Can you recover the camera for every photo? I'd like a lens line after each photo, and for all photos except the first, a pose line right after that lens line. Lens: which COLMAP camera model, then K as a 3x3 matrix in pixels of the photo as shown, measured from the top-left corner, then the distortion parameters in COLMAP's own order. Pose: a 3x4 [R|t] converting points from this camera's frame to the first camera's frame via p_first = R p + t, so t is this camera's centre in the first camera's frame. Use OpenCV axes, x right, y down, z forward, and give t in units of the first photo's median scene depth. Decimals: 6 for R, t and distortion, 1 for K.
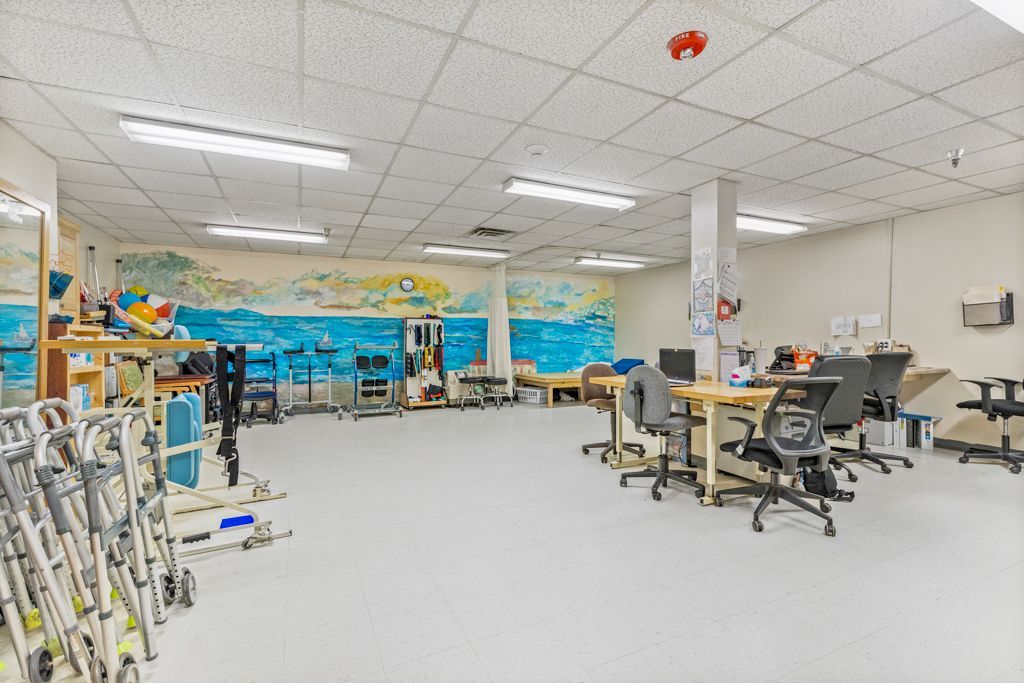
lens RADIAL K [[464.7, 0, 522.2], [0, 464.7, 342.0], [0, 0, 1]] dist [0.004069, 0.000141]
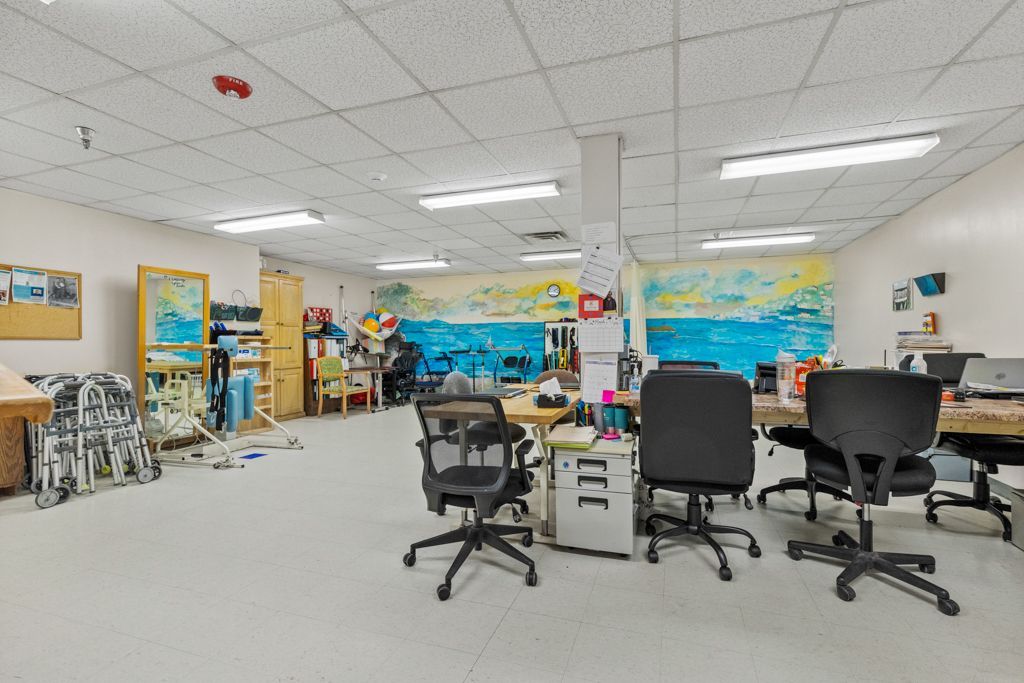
lens RADIAL K [[464.7, 0, 520.2], [0, 464.7, 341.3], [0, 0, 1]] dist [0.004069, 0.000141]
pose [[0.711426, -0.002168, -0.702758, 0.465599], [0.000004, 0.999995, -0.003080, -0.003647], [0.702761, 0.002188, 0.711423, 0.193145]]
